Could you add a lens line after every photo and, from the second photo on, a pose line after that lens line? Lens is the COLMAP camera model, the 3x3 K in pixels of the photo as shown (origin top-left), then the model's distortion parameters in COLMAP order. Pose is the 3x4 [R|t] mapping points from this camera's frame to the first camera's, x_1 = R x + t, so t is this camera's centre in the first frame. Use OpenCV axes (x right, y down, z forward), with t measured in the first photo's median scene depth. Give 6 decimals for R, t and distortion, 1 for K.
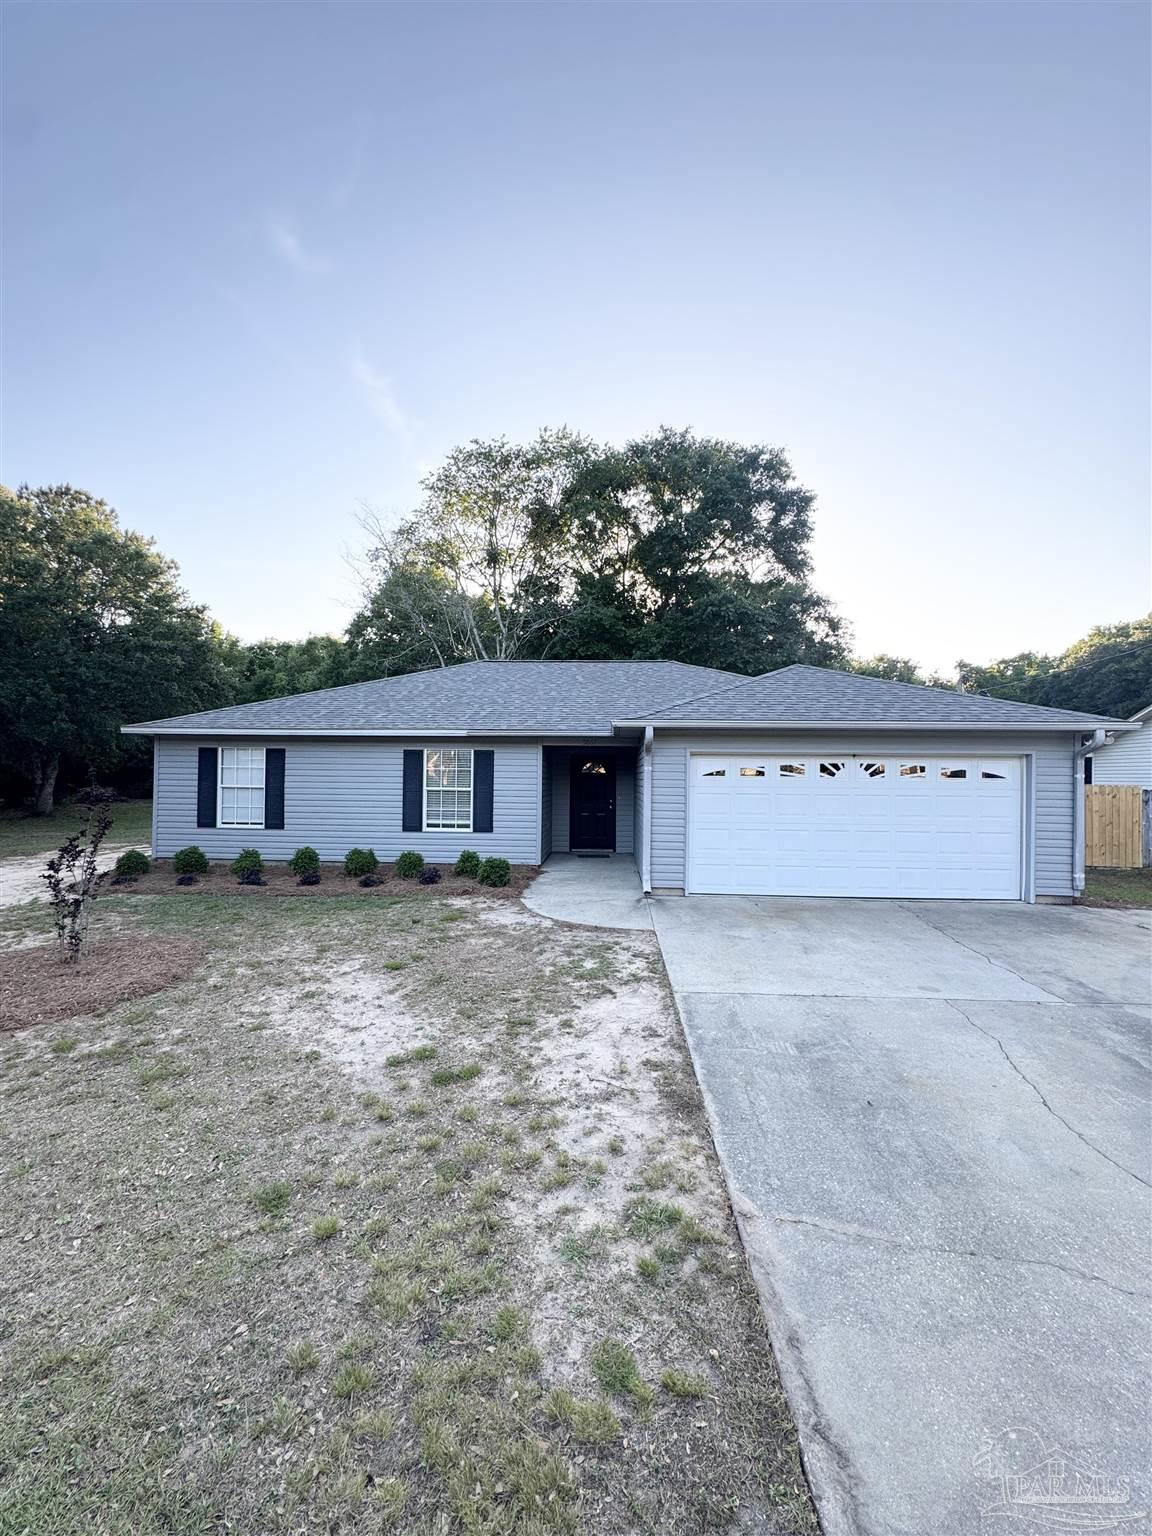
lens RADIAL K [[616.2, 0, 576.8], [0, 616.2, 770.6], [0, 0, 1]] dist [-0.008627, 0.002166]
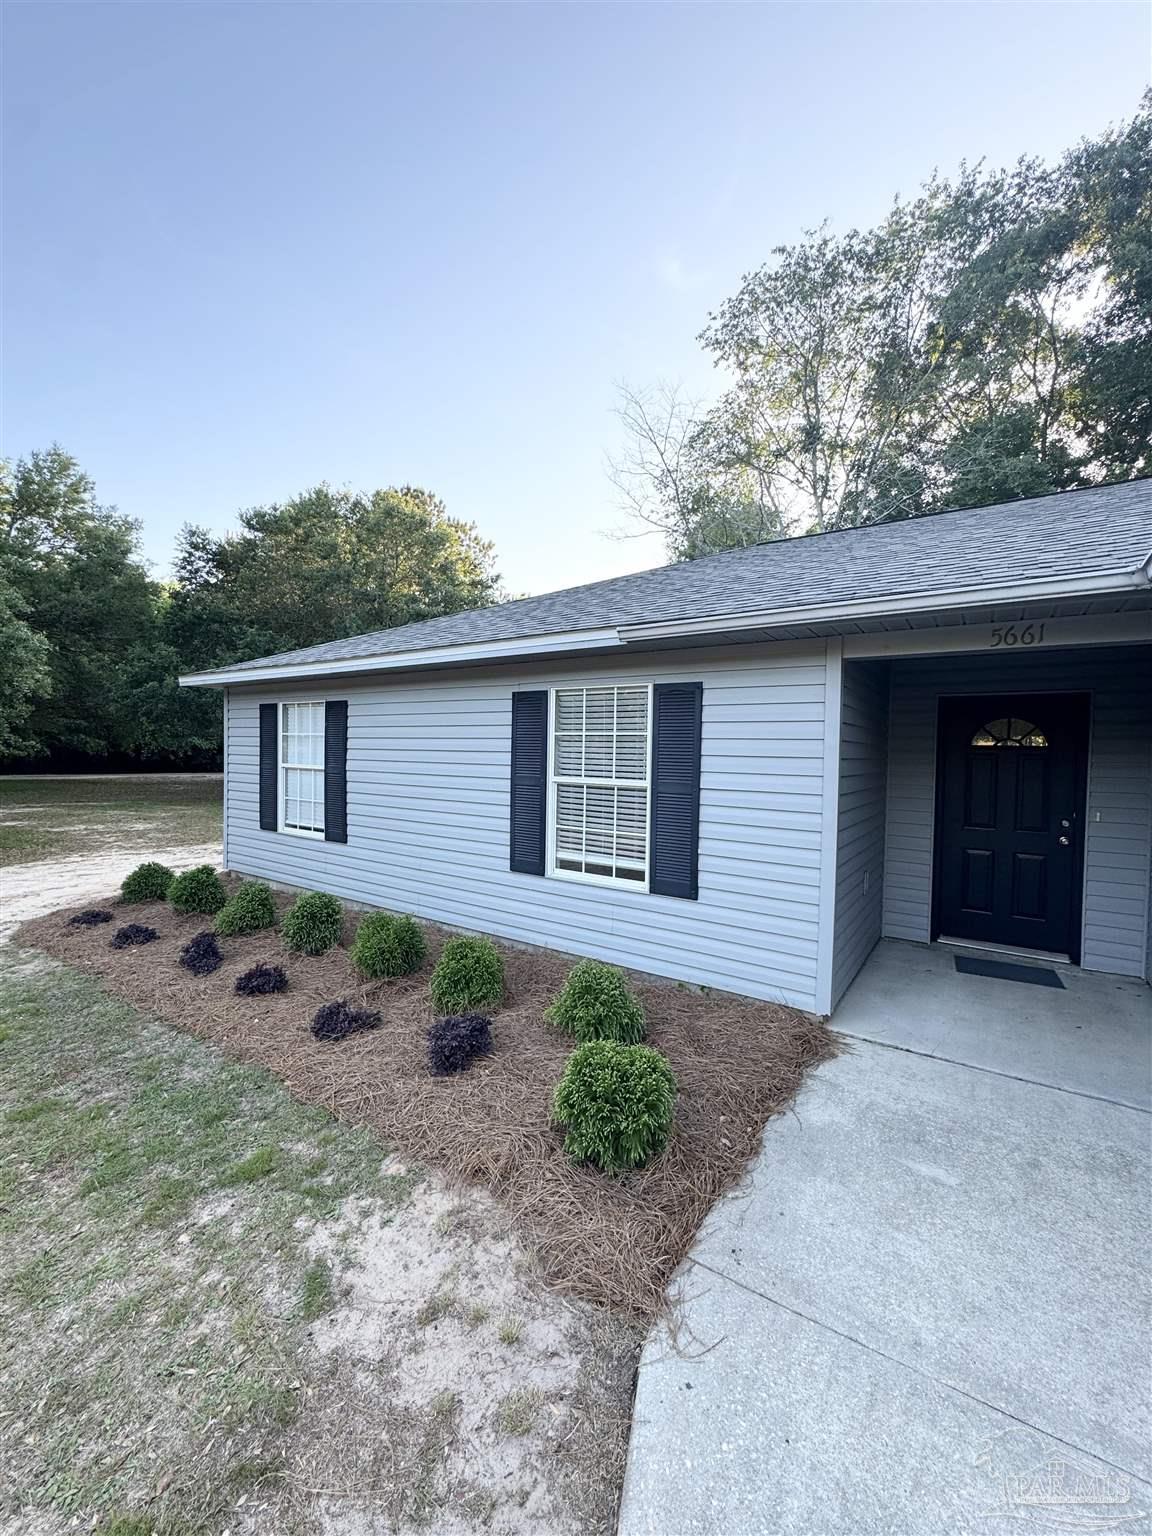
lens RADIAL K [[611.2, 0, 576.0], [0, 611.2, 768.0], [0, 0, 1]] dist [0.000400, -0.000241]
pose [[0.857268, 0.018799, -0.514527, -0.008207], [-0.002007, 0.999448, 0.033173, 0.006620], [0.514866, -0.027406, 0.856832, 0.631069]]
